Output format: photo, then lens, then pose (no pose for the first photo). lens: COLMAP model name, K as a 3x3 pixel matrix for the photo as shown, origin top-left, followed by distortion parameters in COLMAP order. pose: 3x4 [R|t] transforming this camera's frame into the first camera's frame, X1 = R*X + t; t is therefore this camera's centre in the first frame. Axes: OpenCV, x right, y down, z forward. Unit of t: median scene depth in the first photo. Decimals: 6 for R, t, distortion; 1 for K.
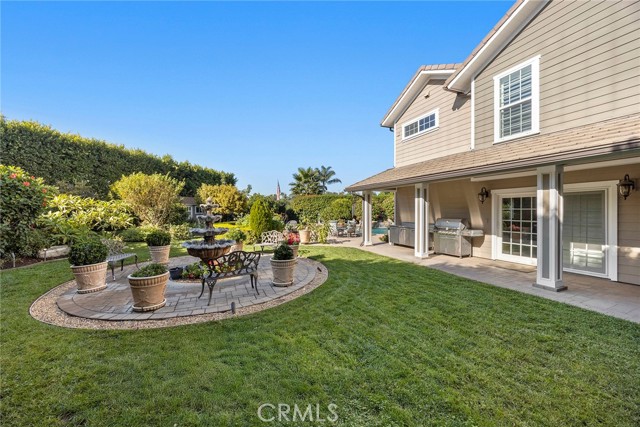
lens RADIAL K [[244.6, 0, 318.8], [0, 244.6, 211.6], [0, 0, 1]] dist [-0.001619, -0.000252]
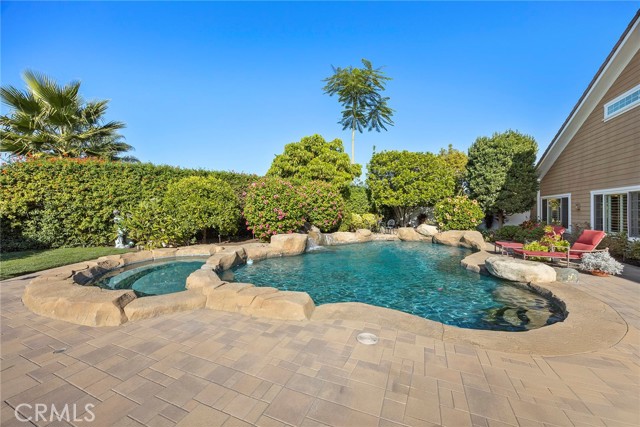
lens RADIAL K [[244.6, 0, 320.1], [0, 244.6, 211.2], [0, 0, 1]] dist [-0.001619, -0.000252]
pose [[0.723851, 0.006102, 0.689929, -0.026621], [0.001005, 0.999951, -0.009899, 0.003810], [-0.689955, 0.007858, 0.723810, 0.558398]]
